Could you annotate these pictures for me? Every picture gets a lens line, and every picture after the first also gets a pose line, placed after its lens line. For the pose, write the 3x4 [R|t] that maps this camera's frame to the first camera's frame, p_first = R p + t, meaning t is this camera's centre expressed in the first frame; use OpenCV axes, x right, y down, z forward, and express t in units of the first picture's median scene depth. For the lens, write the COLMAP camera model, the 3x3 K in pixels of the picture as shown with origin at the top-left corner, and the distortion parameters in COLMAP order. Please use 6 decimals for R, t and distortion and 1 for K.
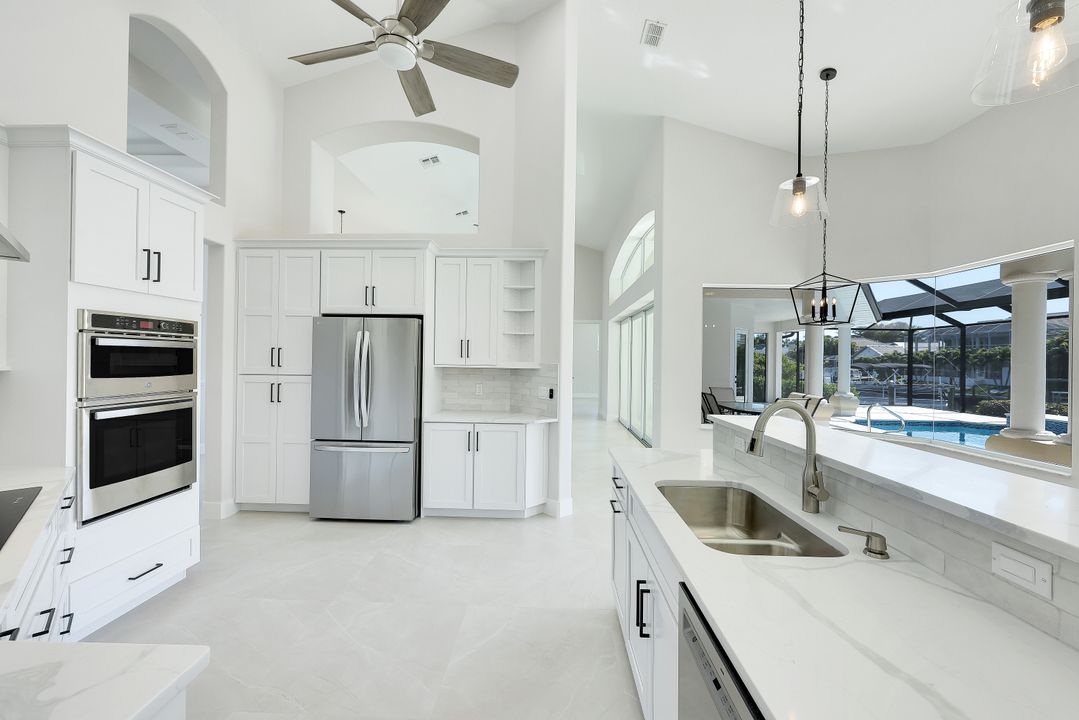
lens RADIAL K [[432.1, 0, 522.7], [0, 432.1, 358.9], [0, 0, 1]] dist [-0.004570, -0.000233]
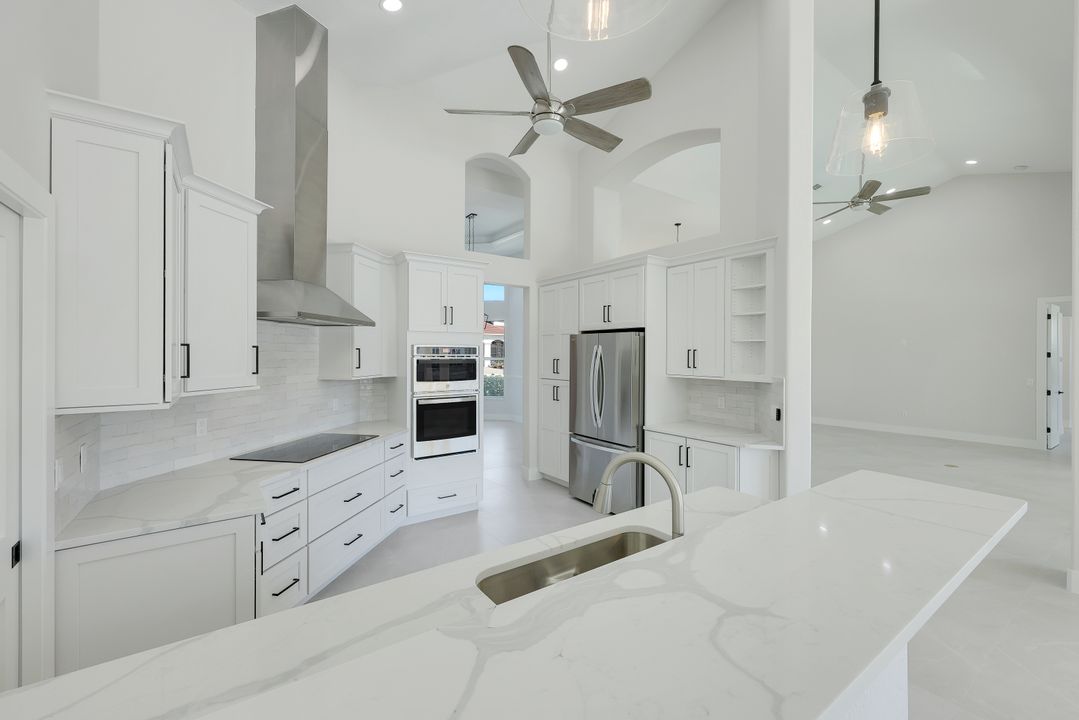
lens RADIAL K [[432.1, 0, 535.9], [0, 432.1, 355.0], [0, 0, 1]] dist [-0.004570, -0.000233]
pose [[0.617368, -0.011014, -0.786598, 0.432011], [0.007092, 0.999939, -0.008434, -0.028489], [0.786643, -0.000372, 0.617408, 0.143055]]
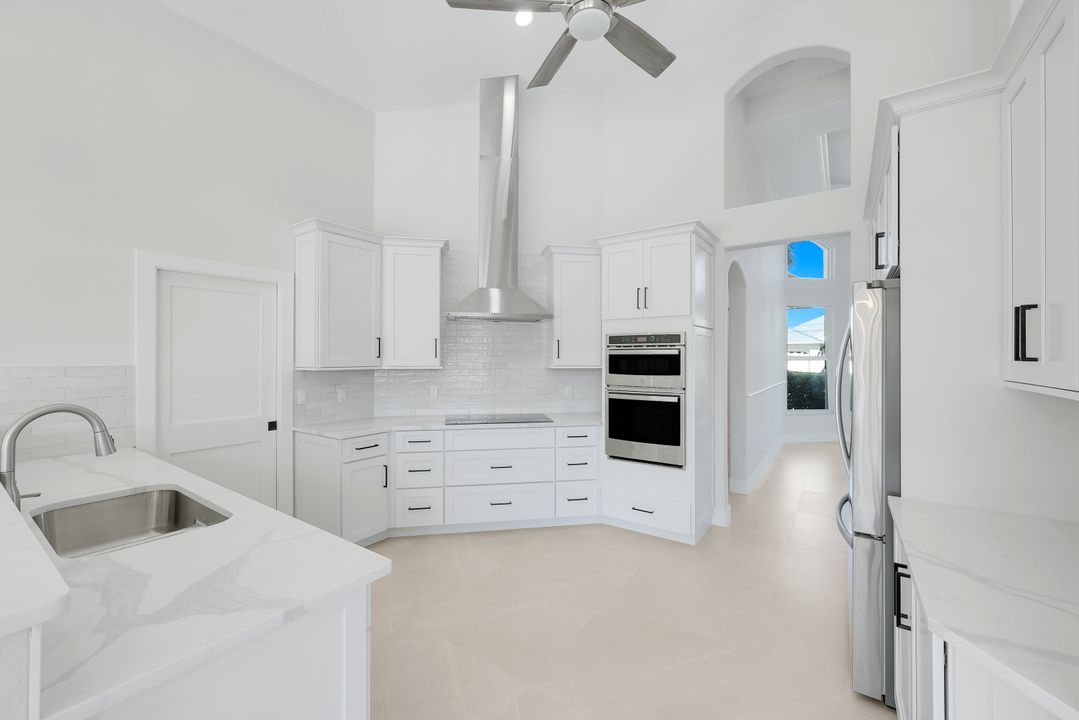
lens RADIAL K [[434.0, 0, 542.9], [0, 434.0, 354.8], [0, 0, 1]] dist [-0.002199, 0.000244]
pose [[-0.508709, -0.018764, -0.860734, 0.353438], [-0.007587, 0.999821, -0.017311, 0.000777], [0.860905, -0.002276, -0.508760, 0.920051]]
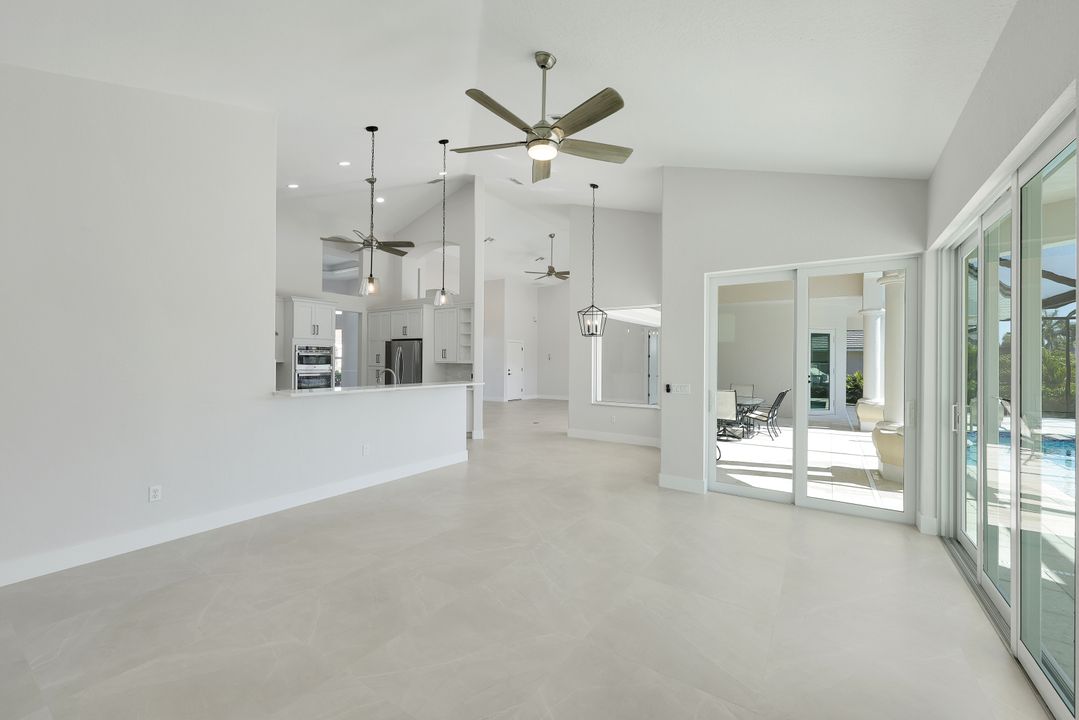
lens RADIAL K [[432.1, 0, 533.6], [0, 432.1, 359.1], [0, 0, 1]] dist [-0.004570, -0.000233]
pose [[0.854942, -0.012626, -0.518571, 1.363988], [0.006962, 0.999893, -0.012867, 0.032319], [0.518678, 0.007390, 0.854938, -0.555734]]
